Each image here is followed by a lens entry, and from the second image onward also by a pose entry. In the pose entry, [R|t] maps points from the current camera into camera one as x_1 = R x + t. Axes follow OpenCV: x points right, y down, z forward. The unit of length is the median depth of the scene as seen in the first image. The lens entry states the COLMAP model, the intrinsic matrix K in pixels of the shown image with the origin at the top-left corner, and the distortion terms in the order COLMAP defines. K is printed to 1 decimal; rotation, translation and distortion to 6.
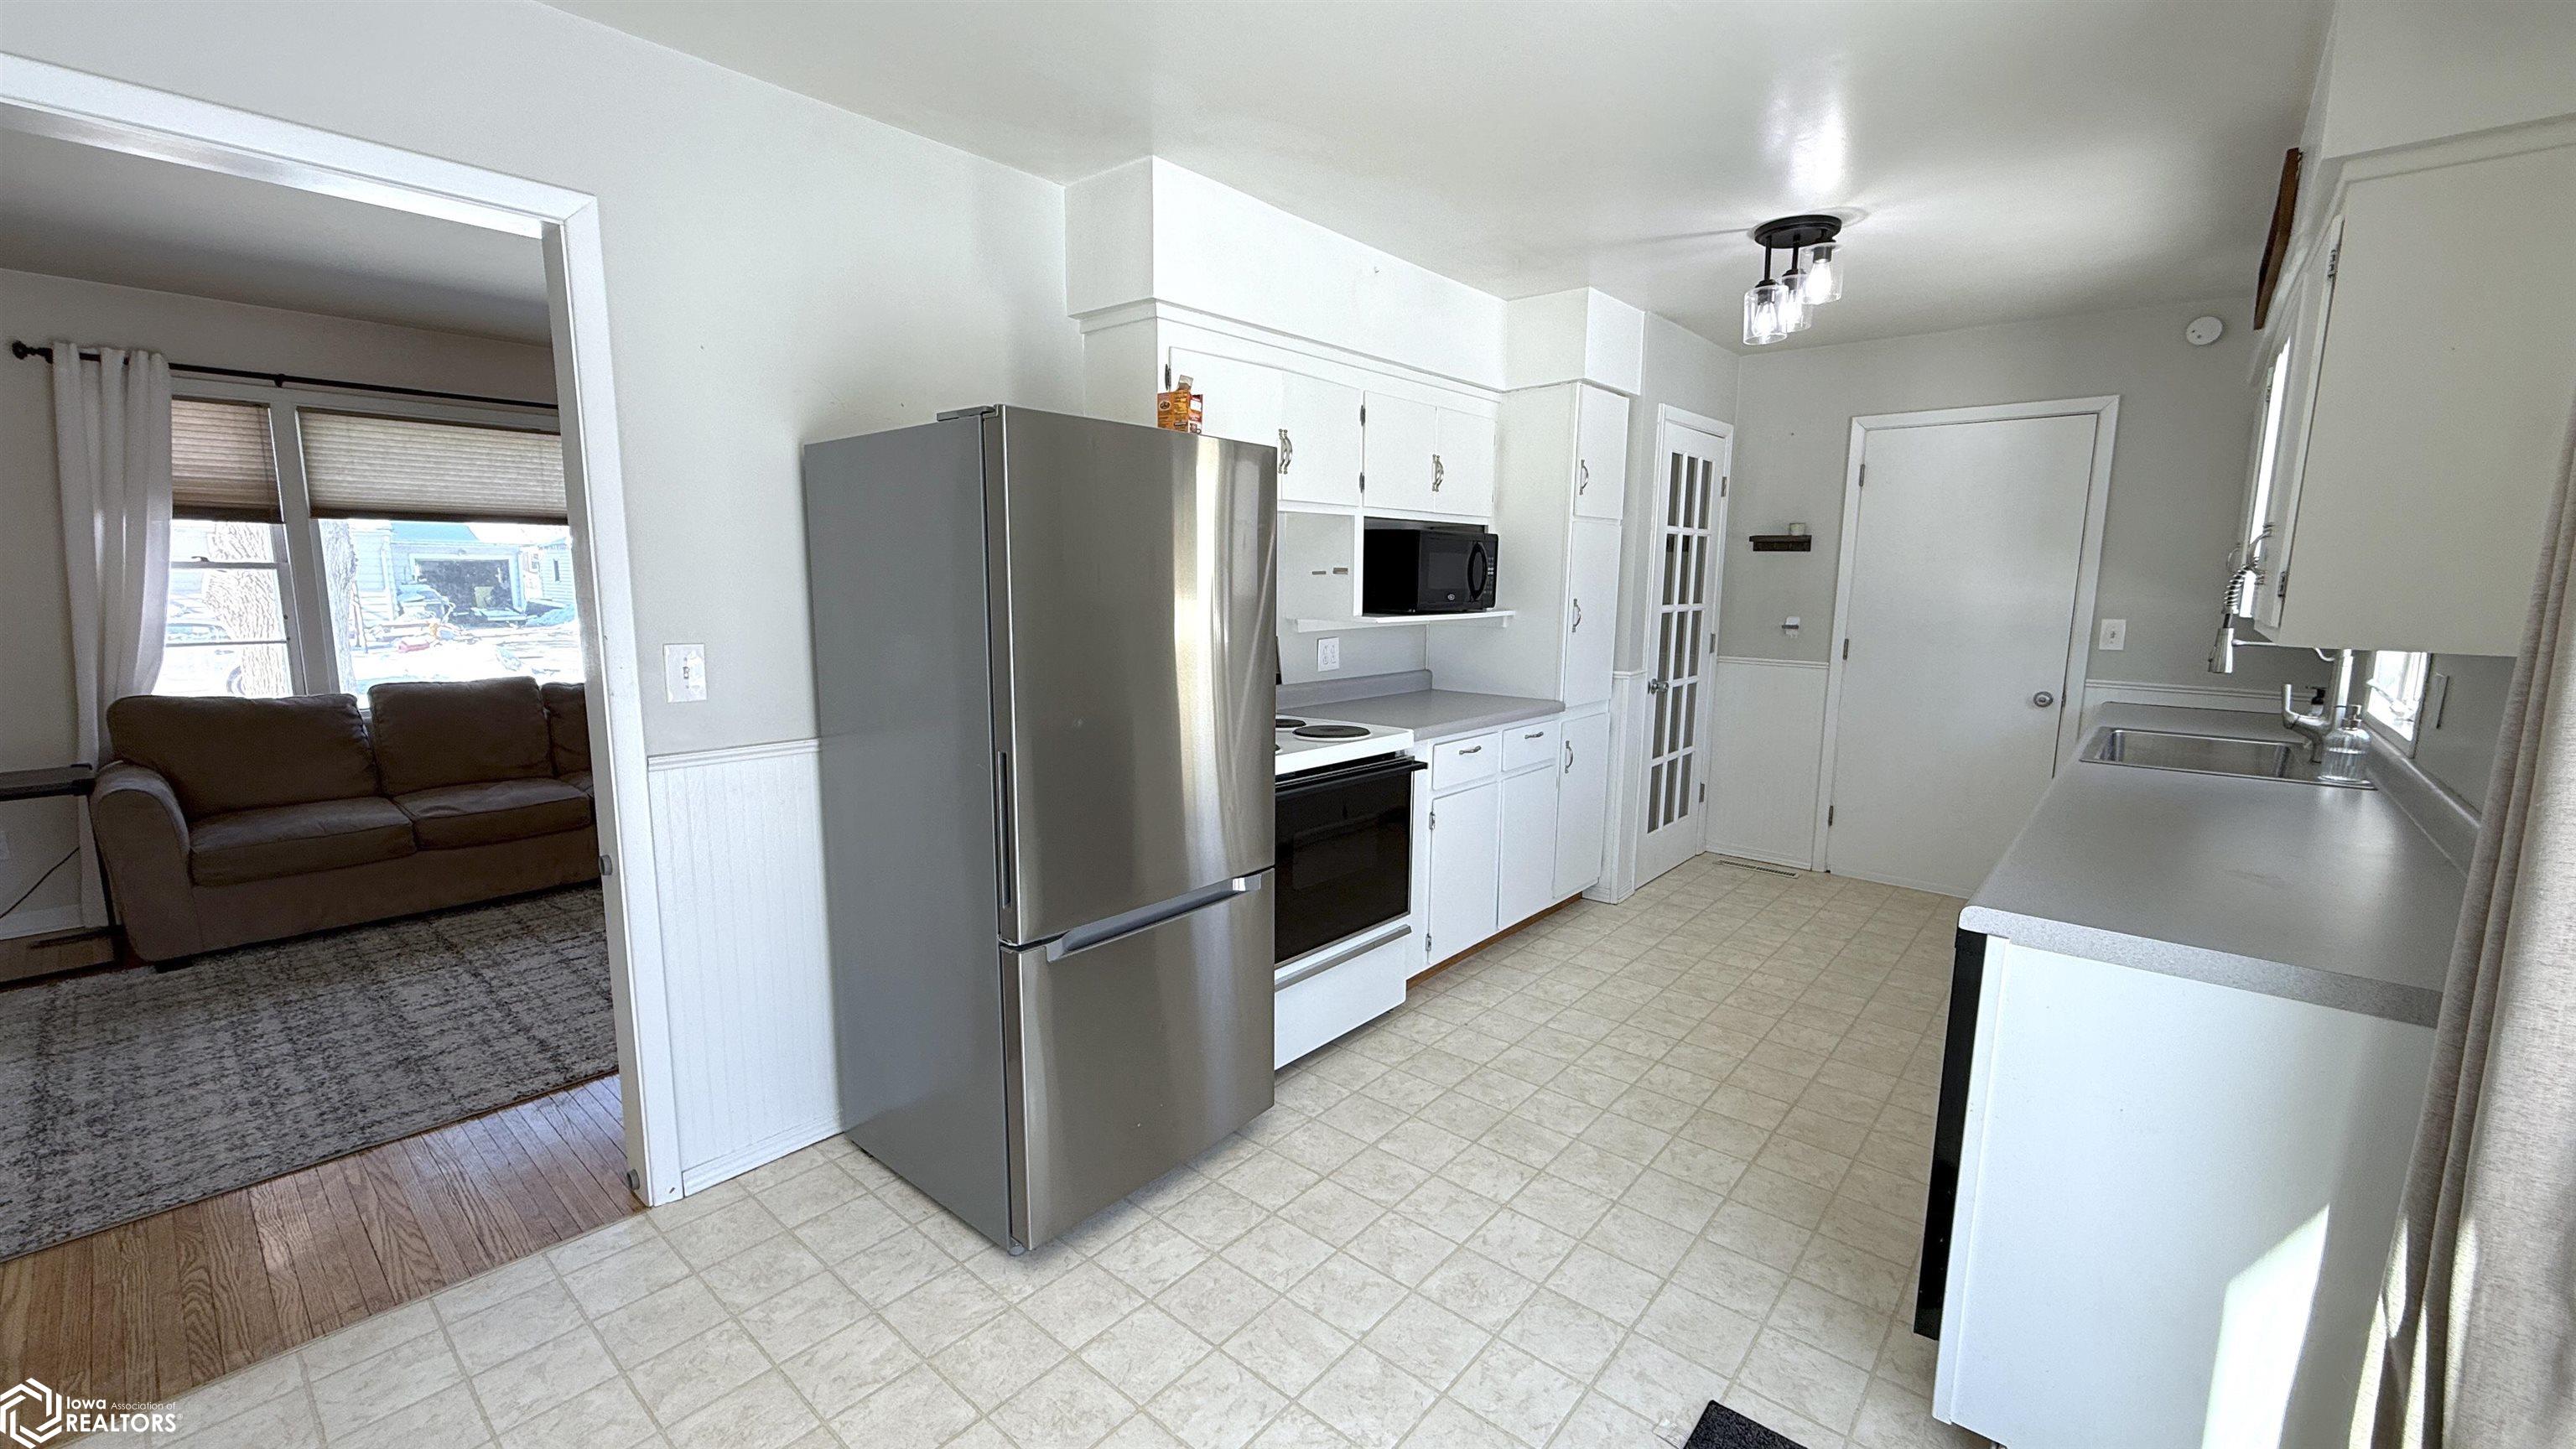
lens RADIAL K [[1023.8, 0, 1284.5], [0, 1023.8, 735.5], [0, 0, 1]] dist [-0.002369, 0.000020]
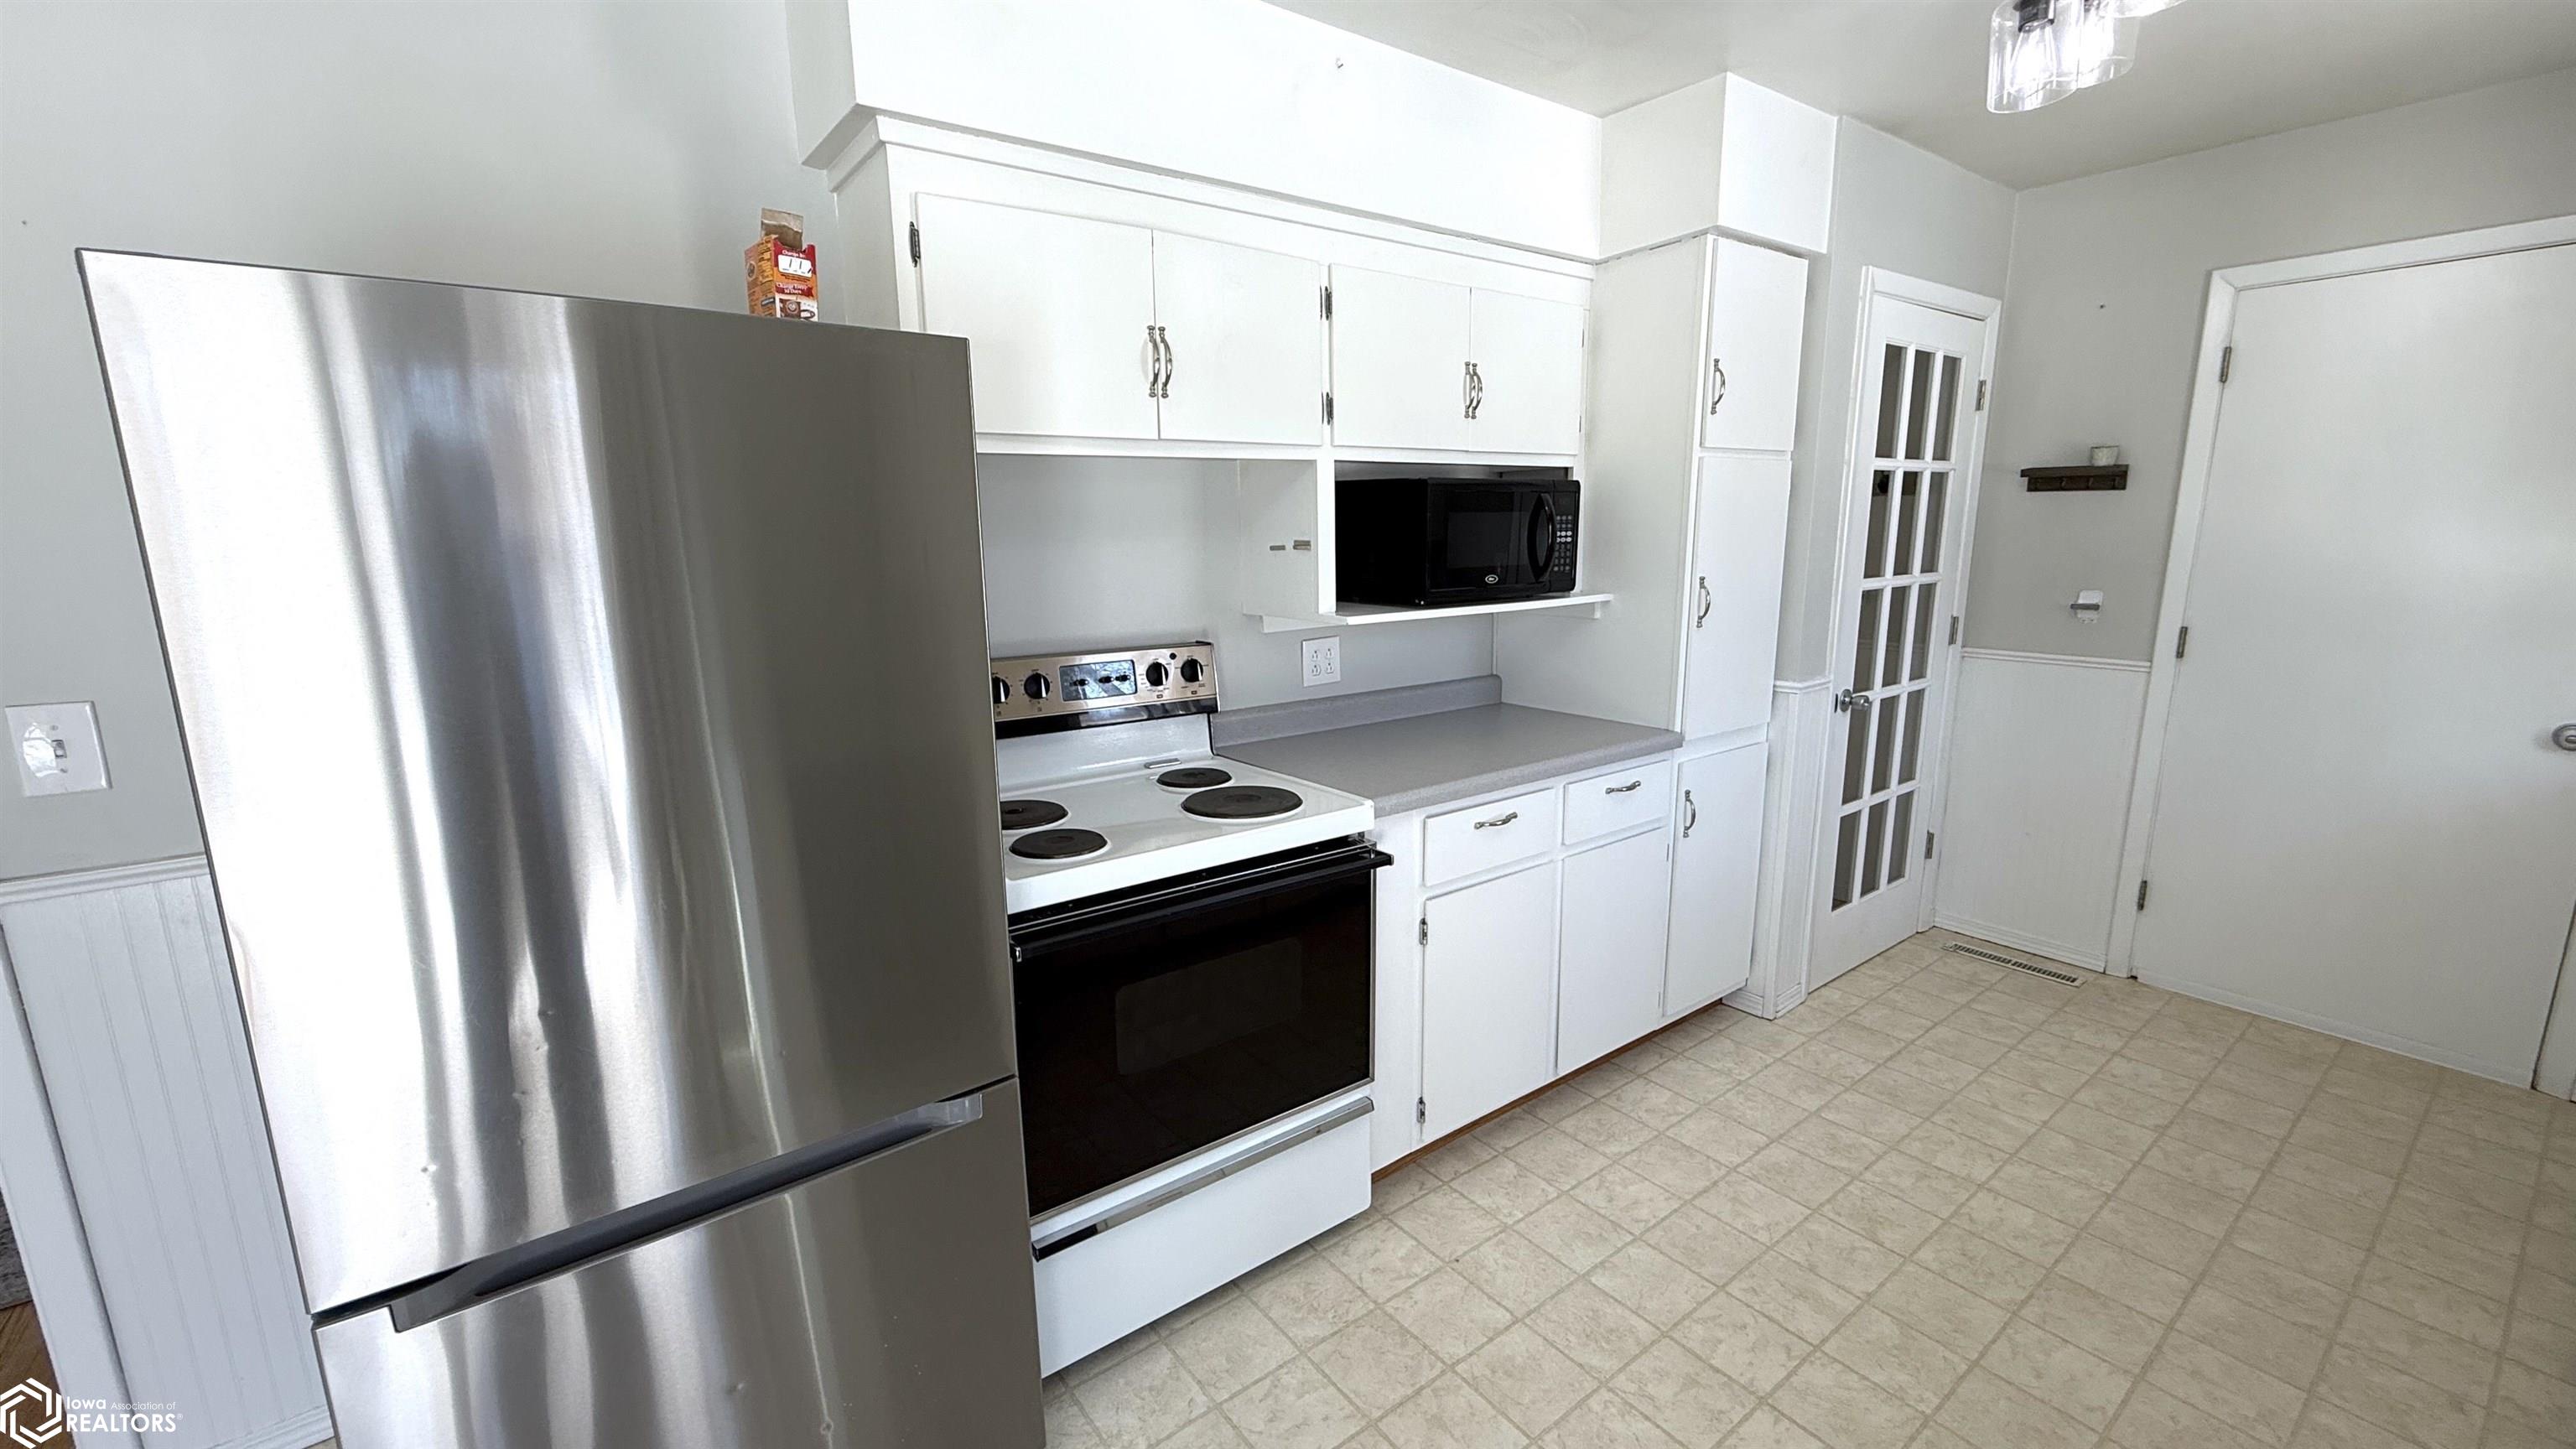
lens RADIAL K [[1023.8, 0, 1283.8], [0, 1023.8, 732.9], [0, 0, 1]] dist [-0.002369, 0.000020]
pose [[0.976293, 0.020598, -0.215473, 0.165875], [-0.011203, 0.998936, 0.044730, -0.059999], [0.216165, -0.041255, 0.975485, 0.301032]]
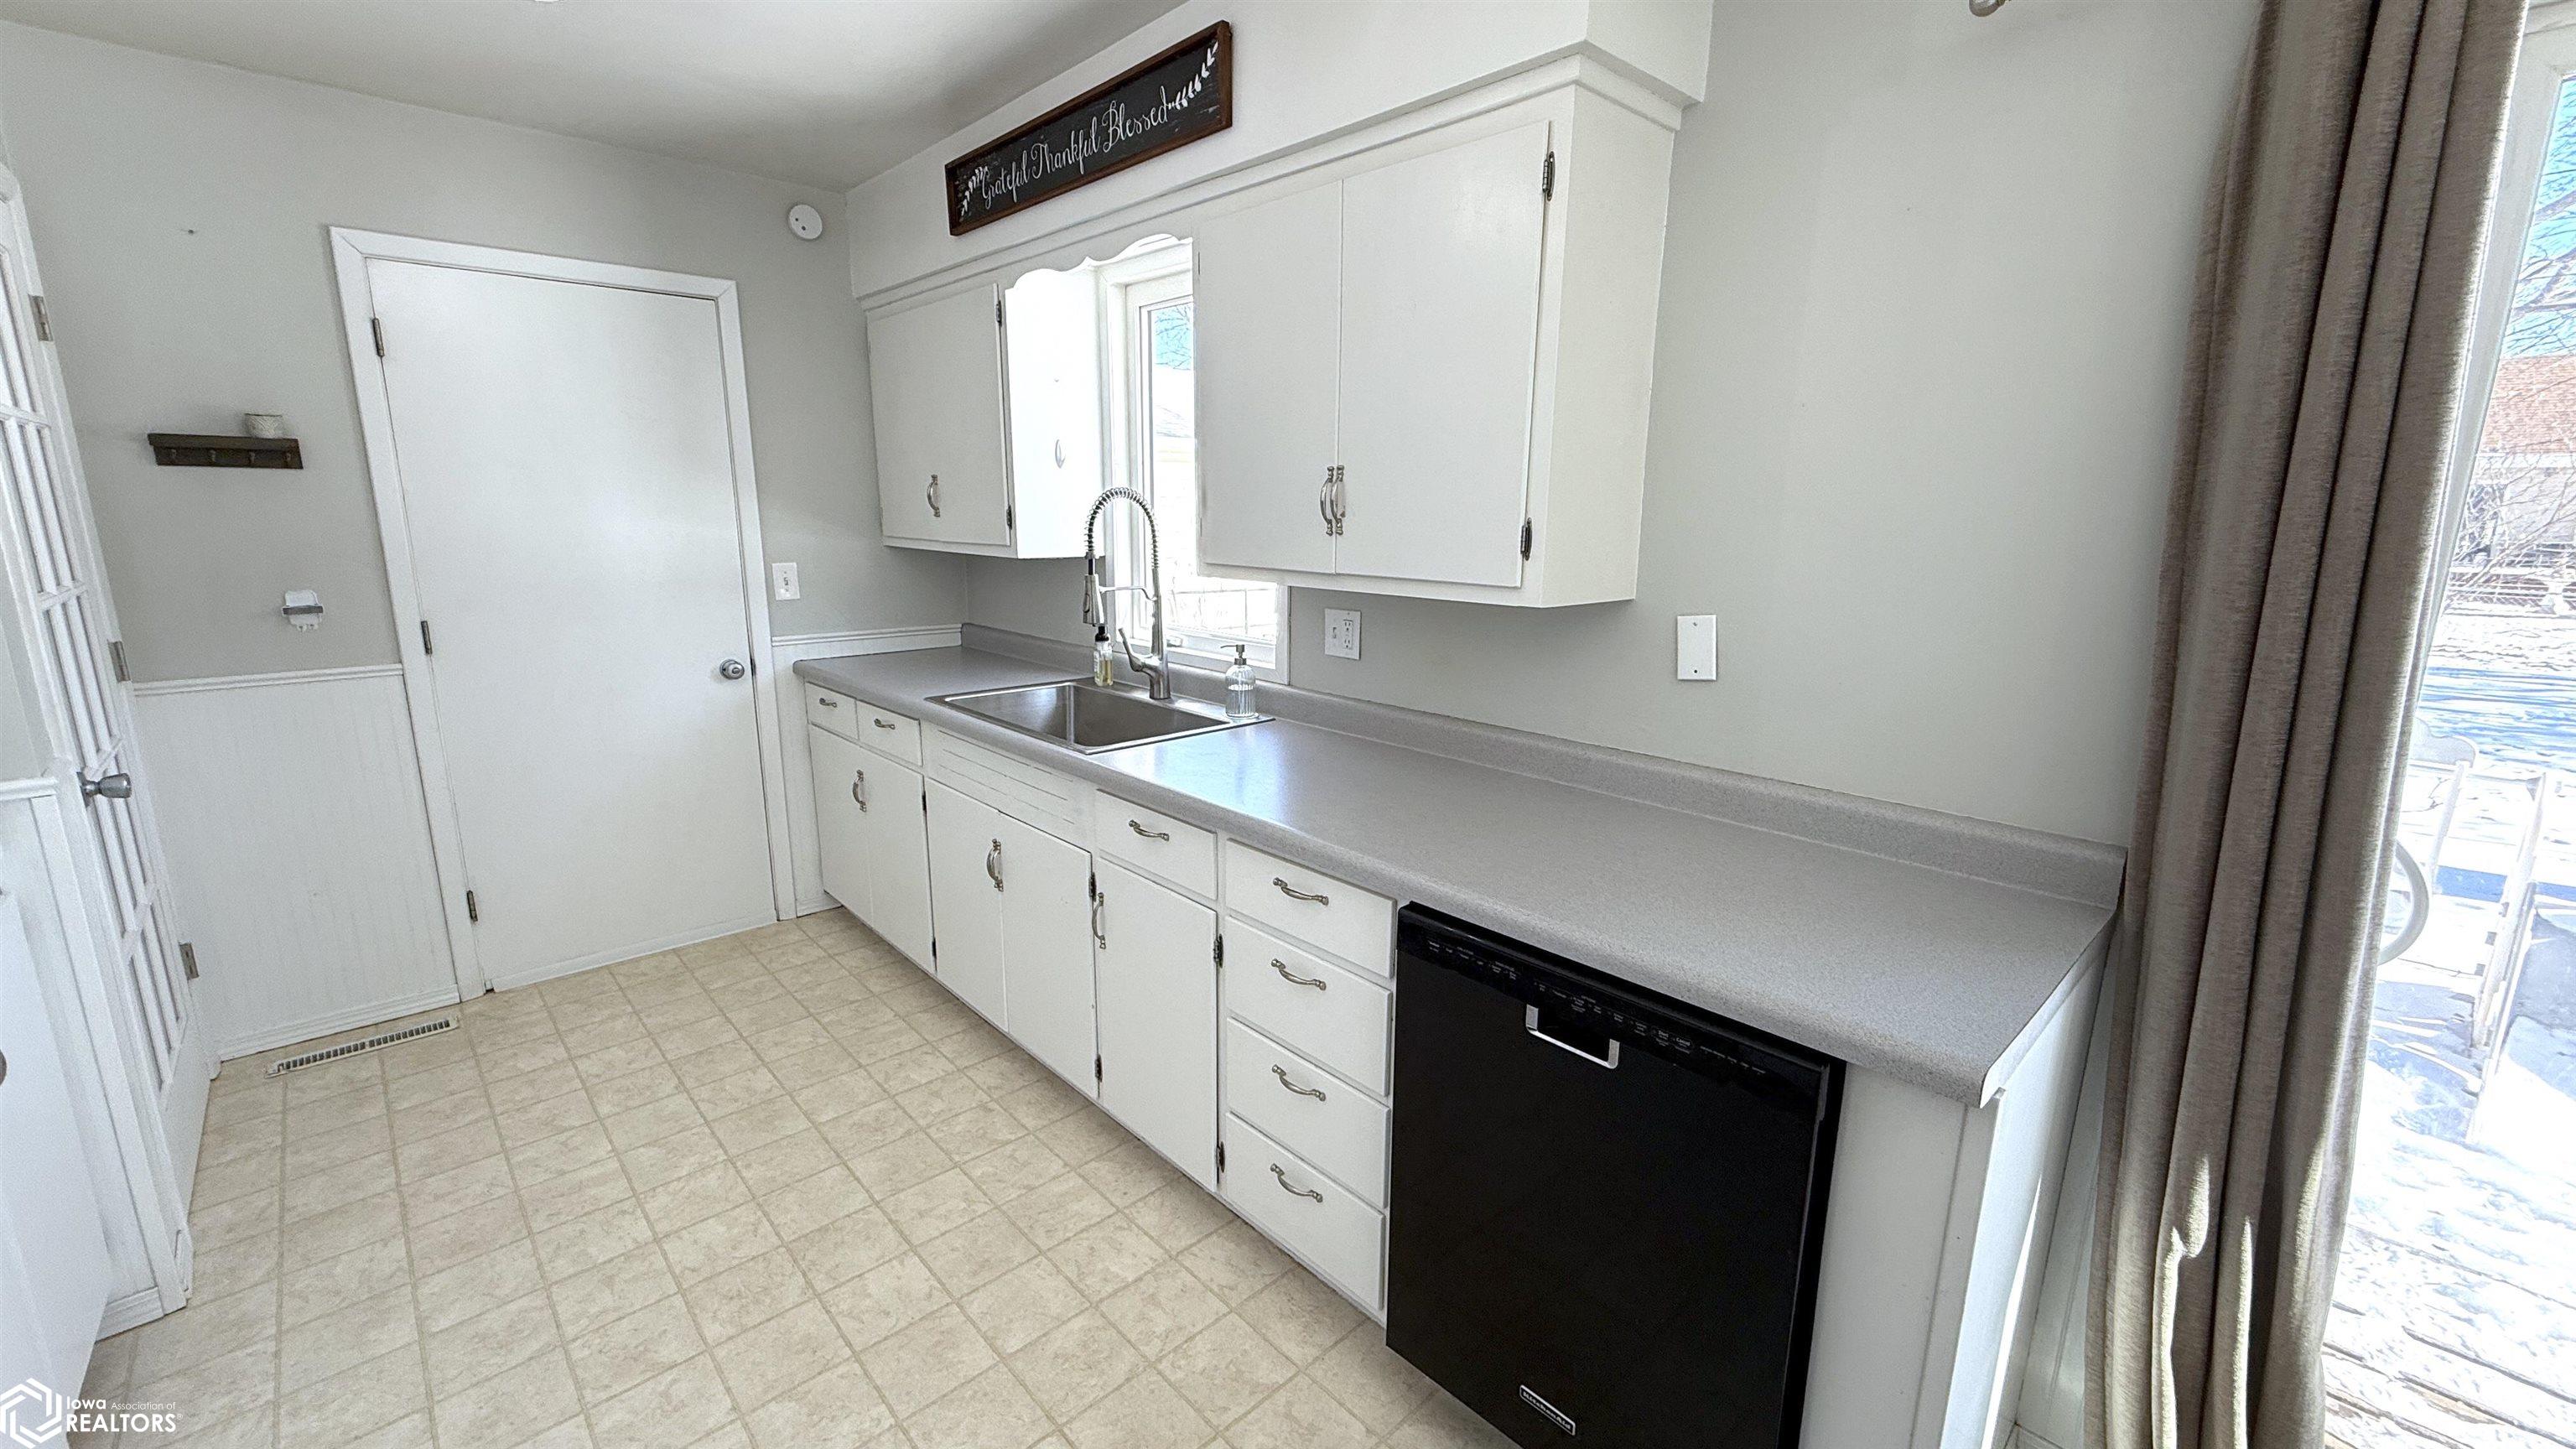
lens RADIAL K [[1023.8, 0, 1289.5], [0, 1023.8, 724.0], [0, 0, 1]] dist [-0.002369, 0.000020]
pose [[0.106835, -0.218068, 0.970068, 0.016211], [0.149683, 0.968060, 0.201132, -0.095747], [-0.982945, 0.123715, 0.136064, 0.513957]]
